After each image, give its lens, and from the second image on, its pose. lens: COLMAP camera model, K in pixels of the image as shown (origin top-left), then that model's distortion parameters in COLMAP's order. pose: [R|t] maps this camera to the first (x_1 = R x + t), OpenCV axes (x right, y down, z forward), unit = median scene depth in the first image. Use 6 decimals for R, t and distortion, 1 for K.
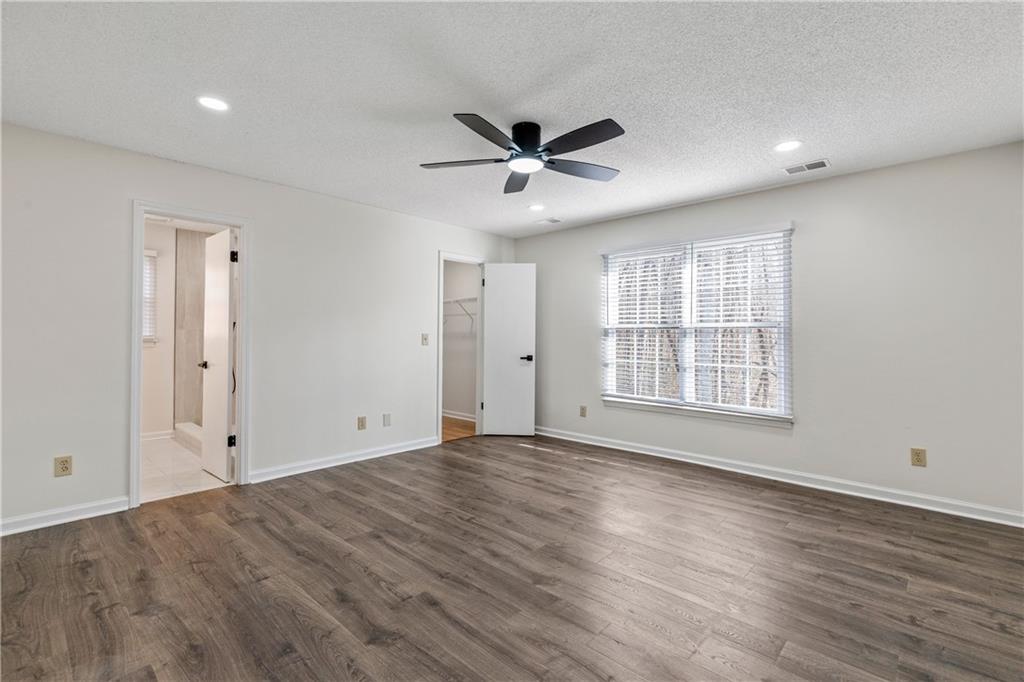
lens RADIAL K [[470.3, 0, 512.2], [0, 470.3, 326.8], [0, 0, 1]] dist [0.014743, -0.007413]
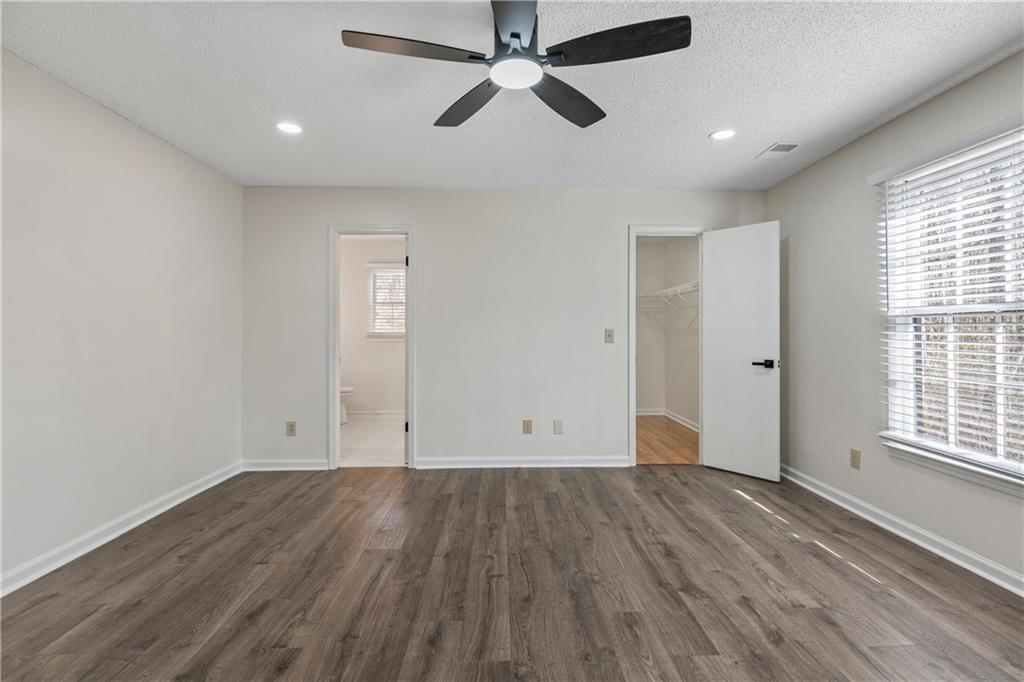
lens RADIAL K [[470.3, 0, 512.2], [0, 470.3, 326.8], [0, 0, 1]] dist [0.014743, -0.007413]
pose [[0.704007, -0.013034, -0.710074, 0.400636], [0.019042, 0.999819, 0.000527, 0.010226], [0.709938, -0.013892, 0.704127, 0.425278]]
